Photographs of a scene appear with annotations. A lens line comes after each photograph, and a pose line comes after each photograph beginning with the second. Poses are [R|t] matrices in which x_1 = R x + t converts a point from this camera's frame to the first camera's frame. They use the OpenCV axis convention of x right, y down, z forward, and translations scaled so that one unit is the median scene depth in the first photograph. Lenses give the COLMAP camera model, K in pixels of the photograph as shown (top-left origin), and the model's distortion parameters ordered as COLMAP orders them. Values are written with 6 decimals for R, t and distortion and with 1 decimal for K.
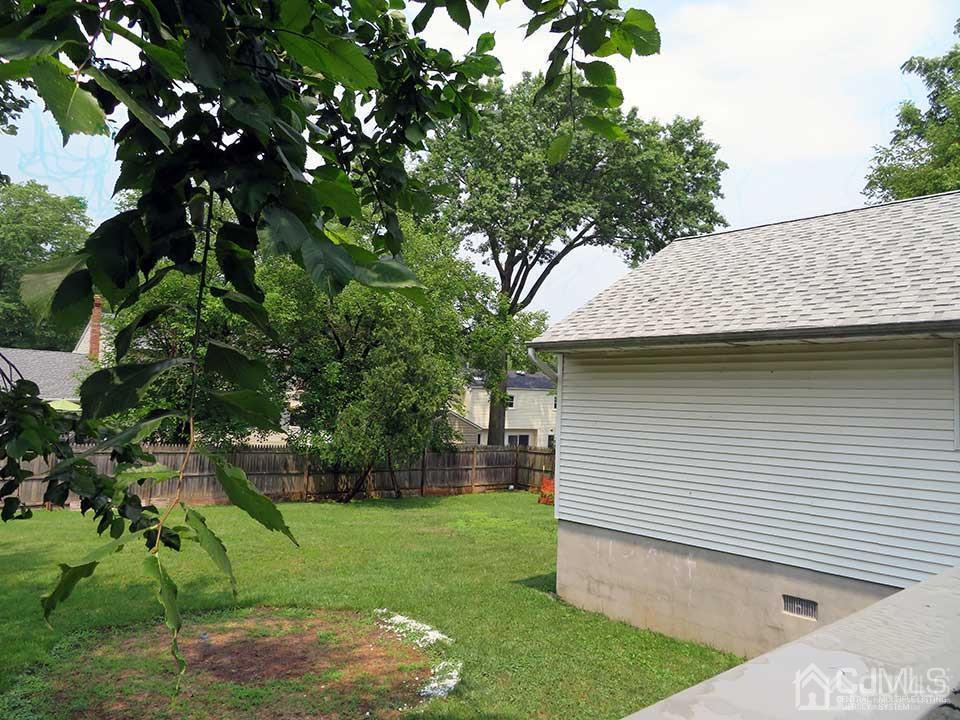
lens RADIAL K [[685.7, 0, 481.0], [0, 685.7, 360.7], [0, 0, 1]] dist [-0.005920, -0.000555]
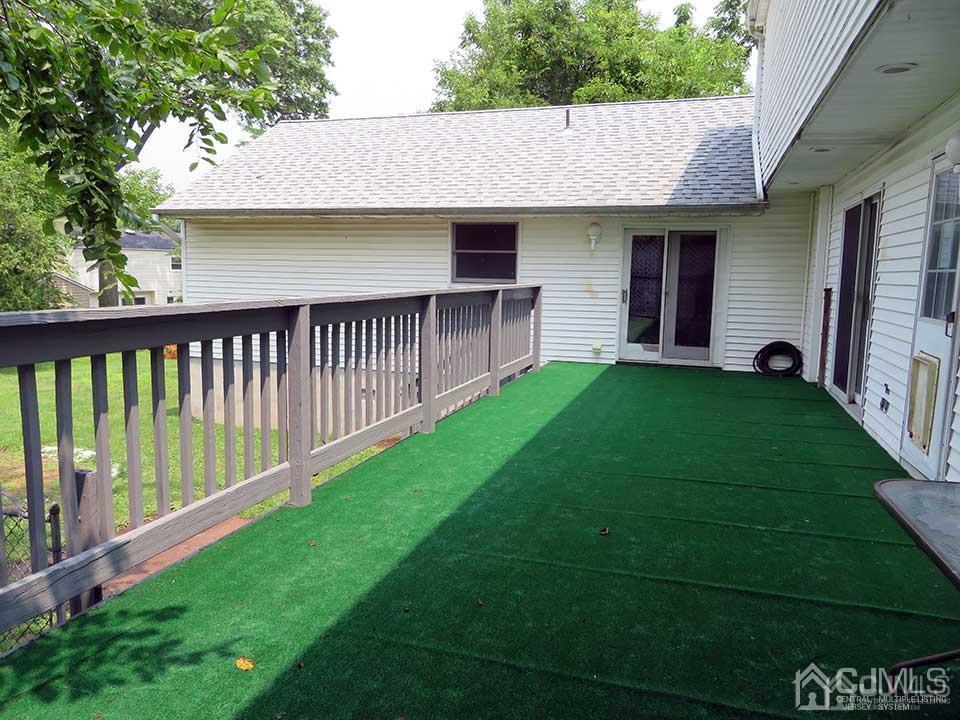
lens RADIAL K [[685.7, 0, 482.3], [0, 685.7, 360.3], [0, 0, 1]] dist [-0.005920, -0.000555]
pose [[0.861270, -0.080385, 0.501750, -0.025978], [-0.022033, 0.980572, 0.194917, -0.006920], [-0.507670, -0.178931, 0.842766, -0.154330]]
